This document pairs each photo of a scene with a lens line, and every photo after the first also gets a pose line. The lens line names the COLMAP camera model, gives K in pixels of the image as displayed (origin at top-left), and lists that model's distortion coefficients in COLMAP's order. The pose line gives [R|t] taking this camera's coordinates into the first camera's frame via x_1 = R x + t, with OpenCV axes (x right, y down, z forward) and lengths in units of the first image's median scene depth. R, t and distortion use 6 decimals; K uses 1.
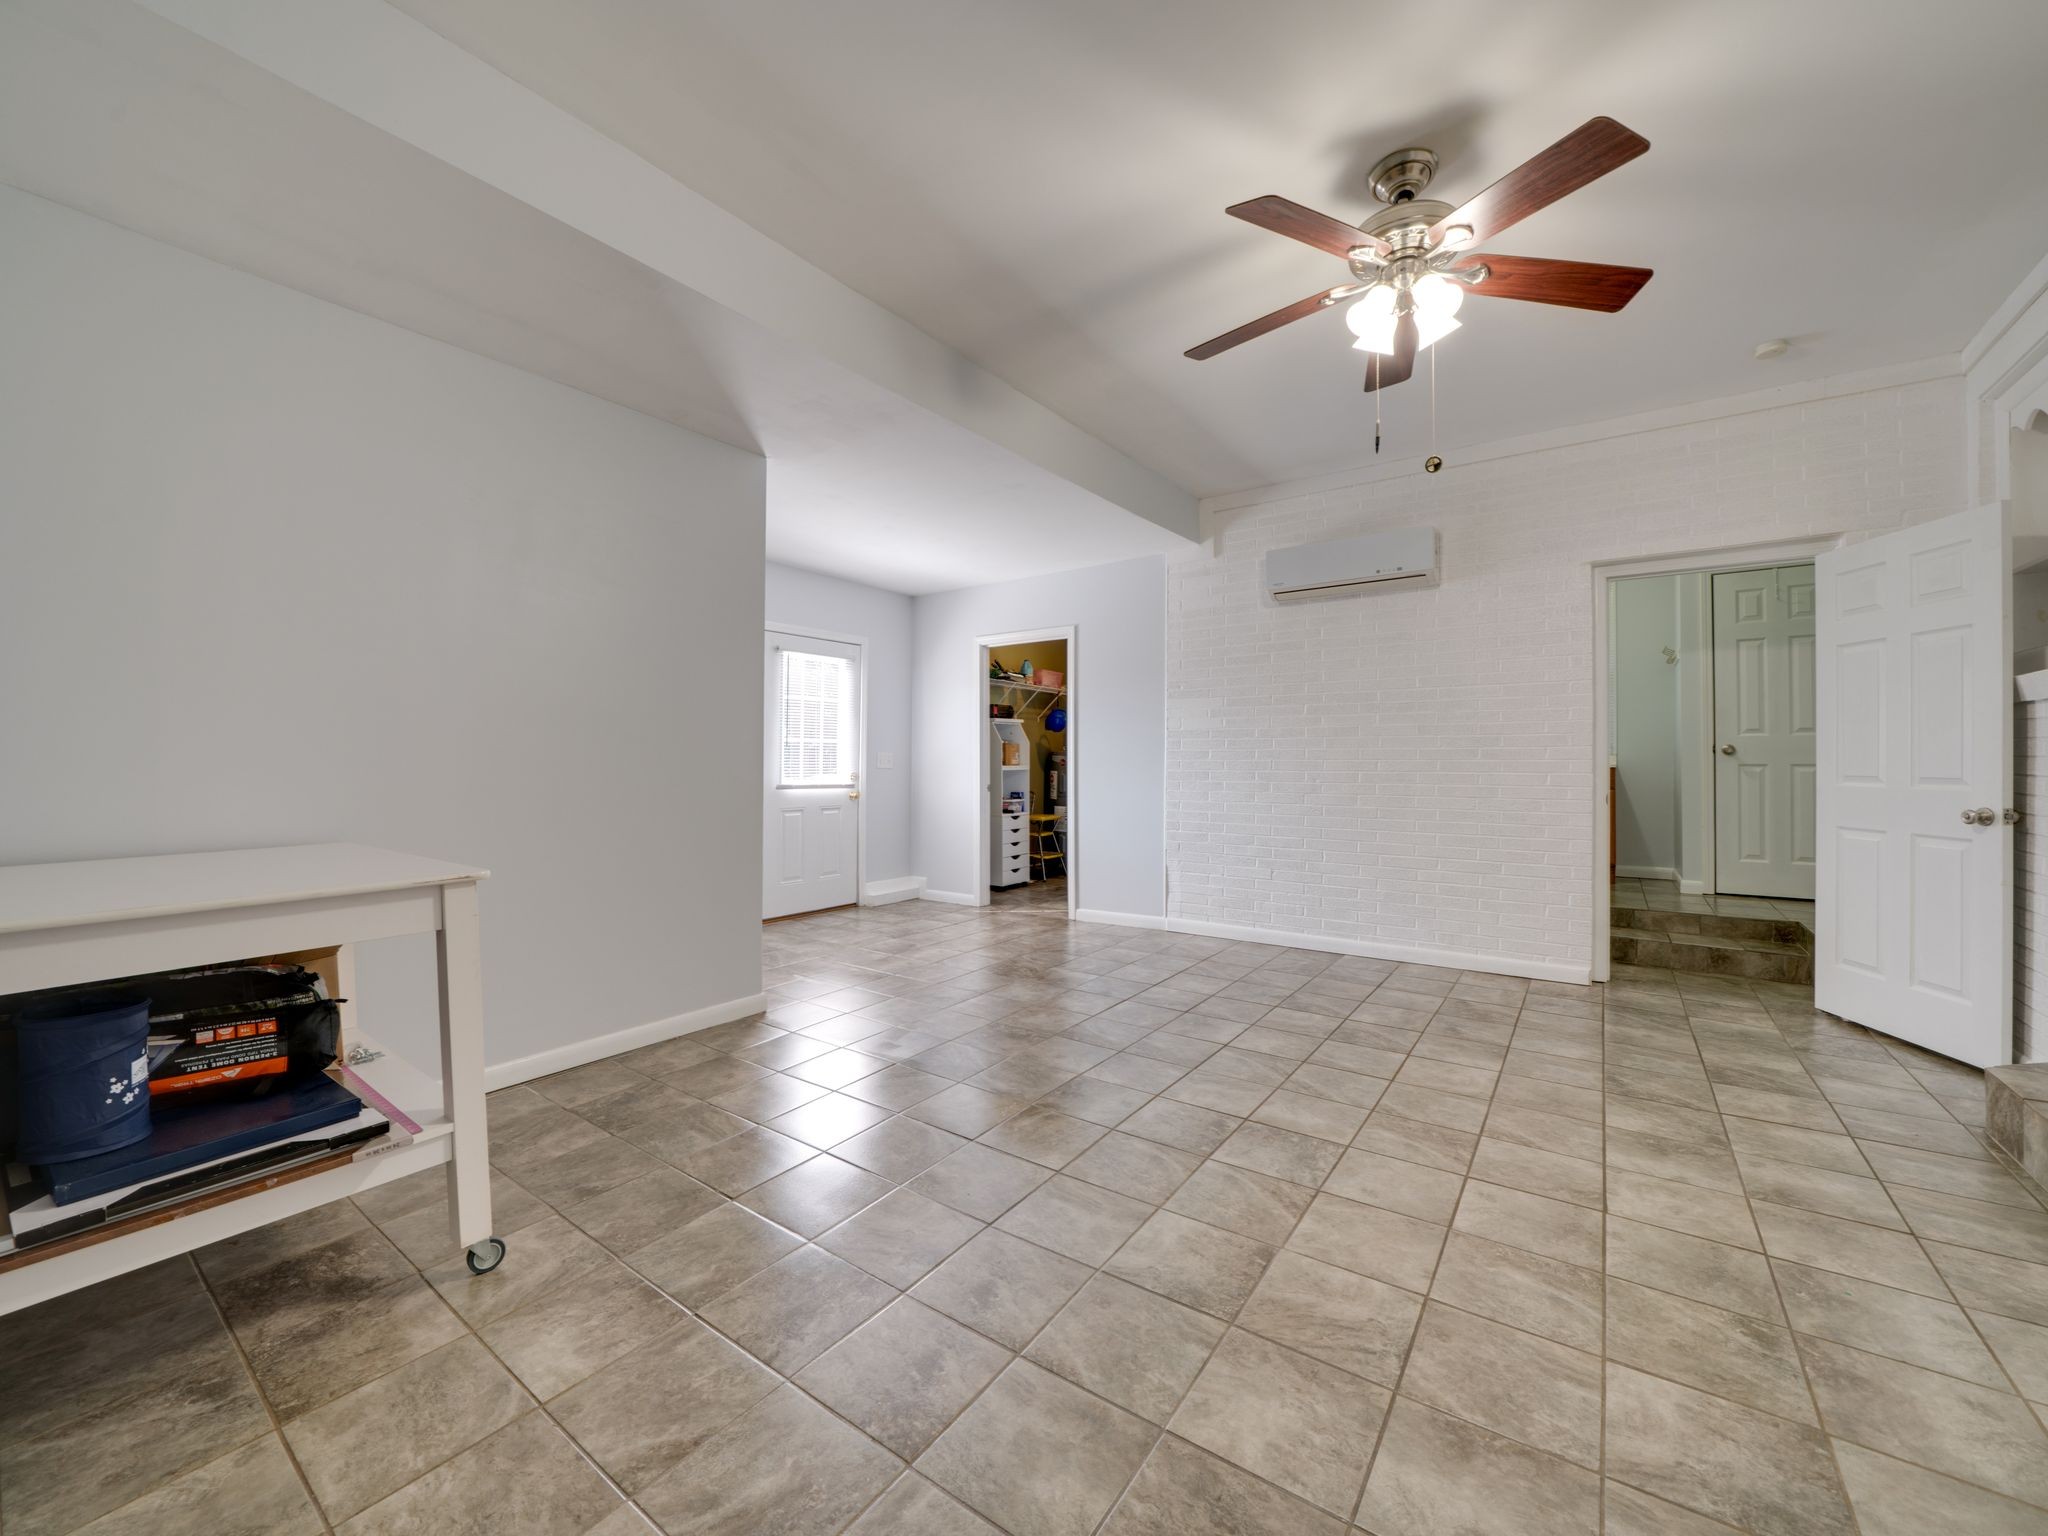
lens RADIAL K [[802.4, 0, 1017.0], [0, 802.4, 760.7], [0, 0, 1]] dist [-0.030587, 0.004277]
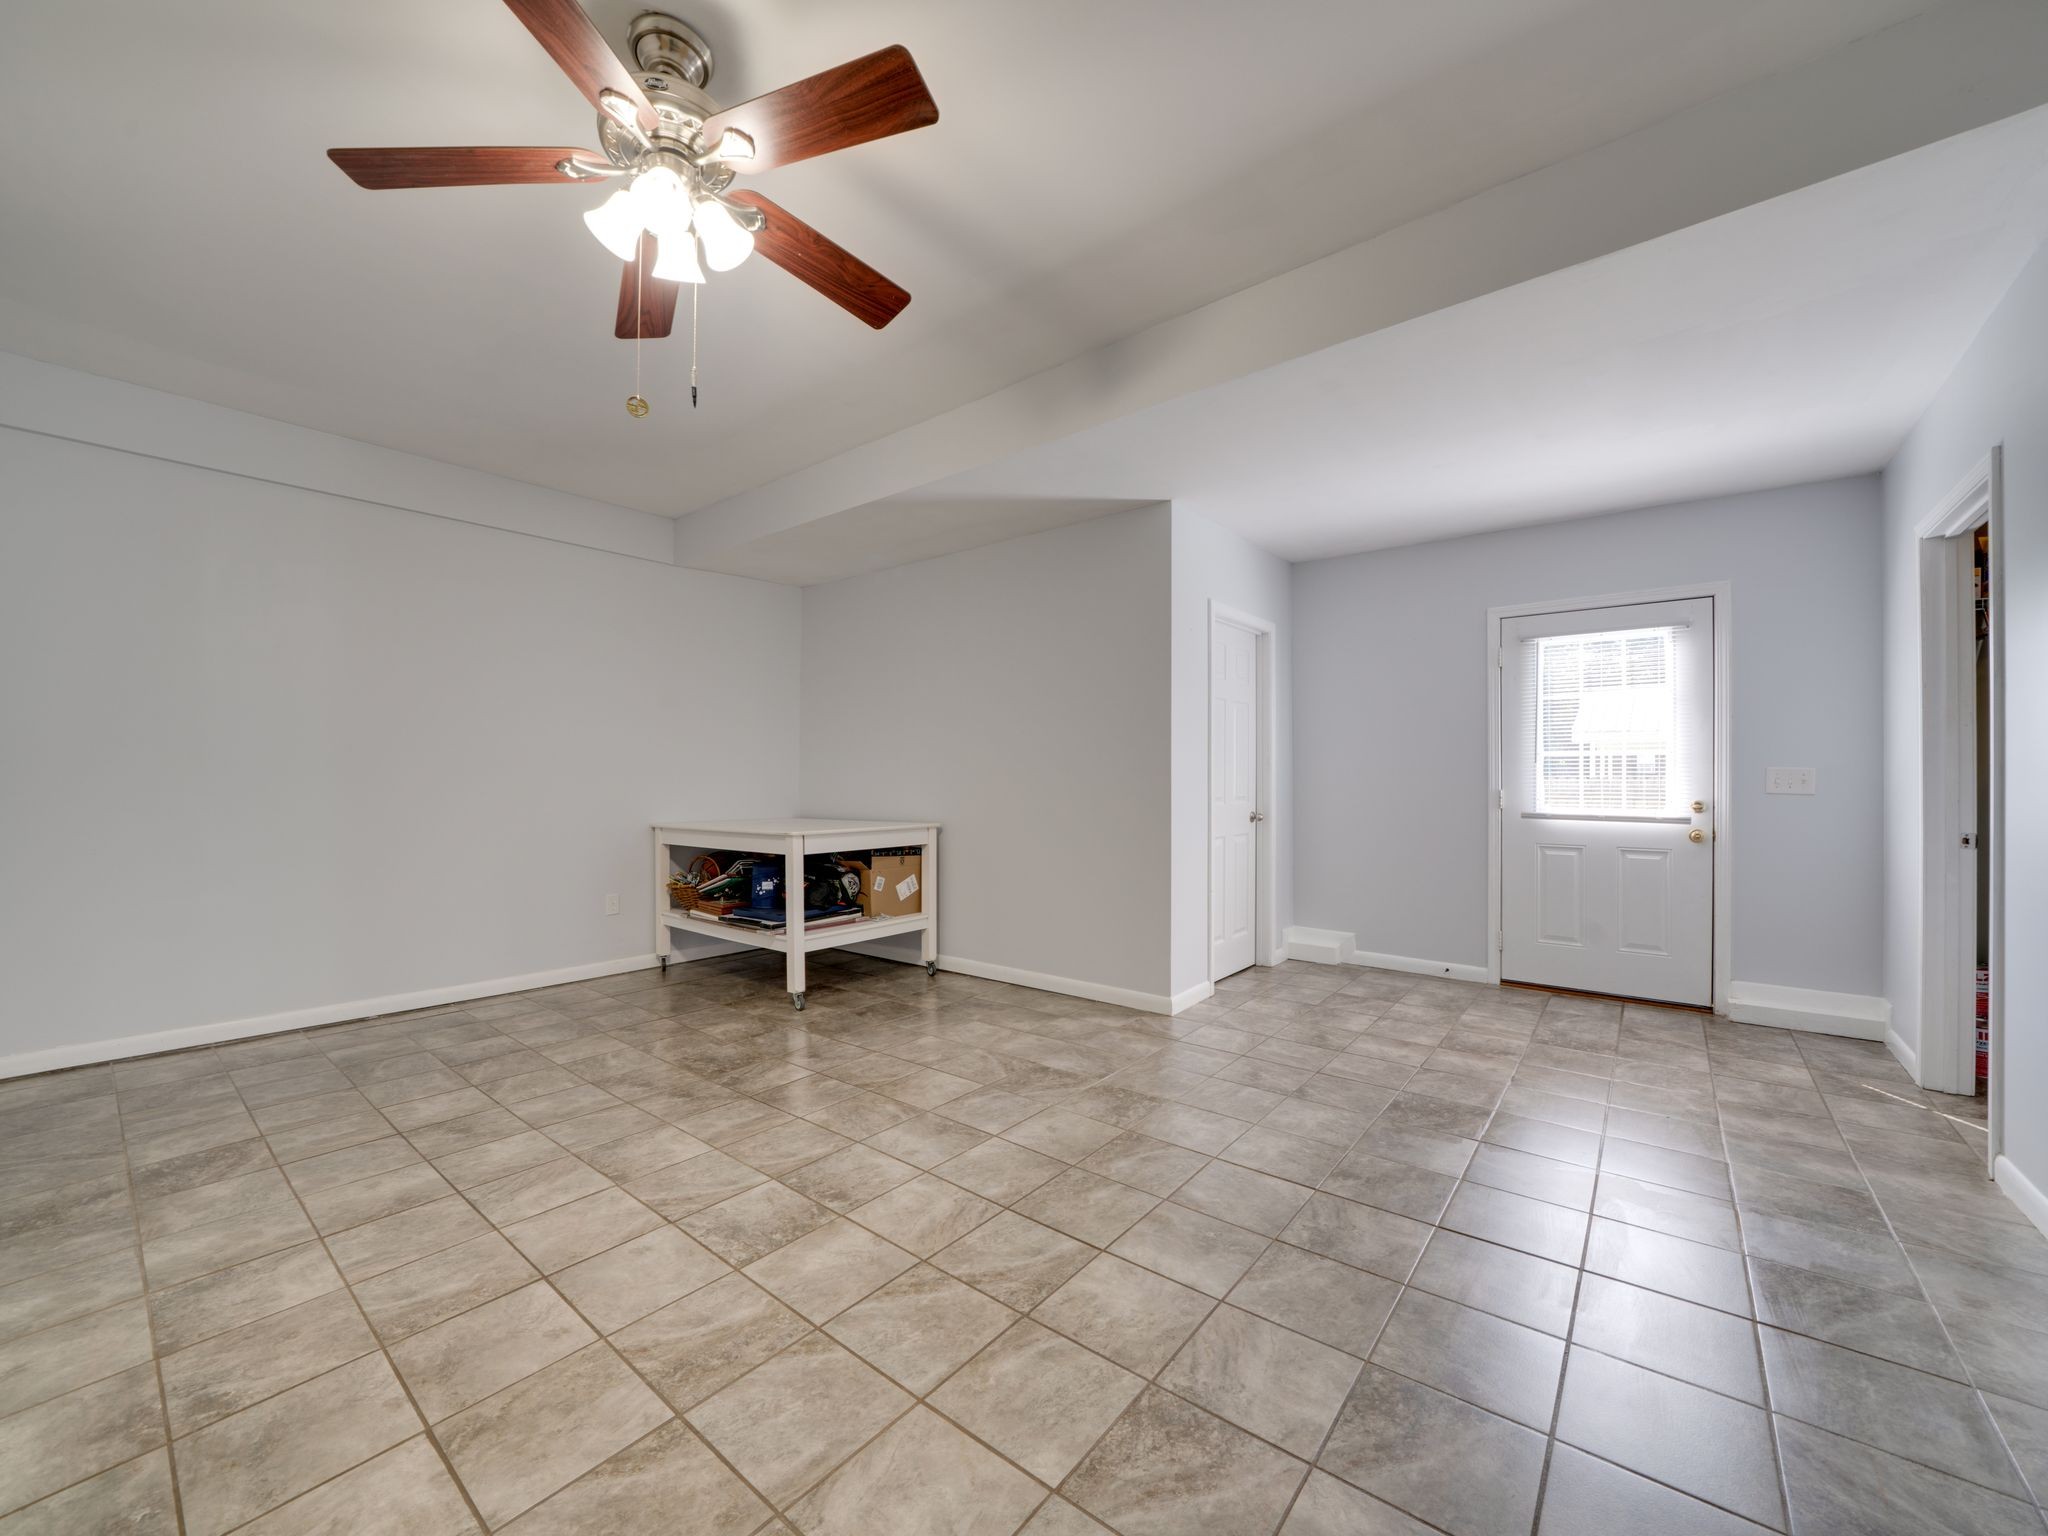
lens RADIAL K [[802.4, 0, 1017.0], [0, 802.4, 760.7], [0, 0, 1]] dist [-0.030587, 0.004277]
pose [[-0.048488, -0.020626, -0.998611, 1.363790], [0.001345, 0.999785, -0.020716, -0.013358], [0.998823, -0.002348, -0.048450, 1.486064]]
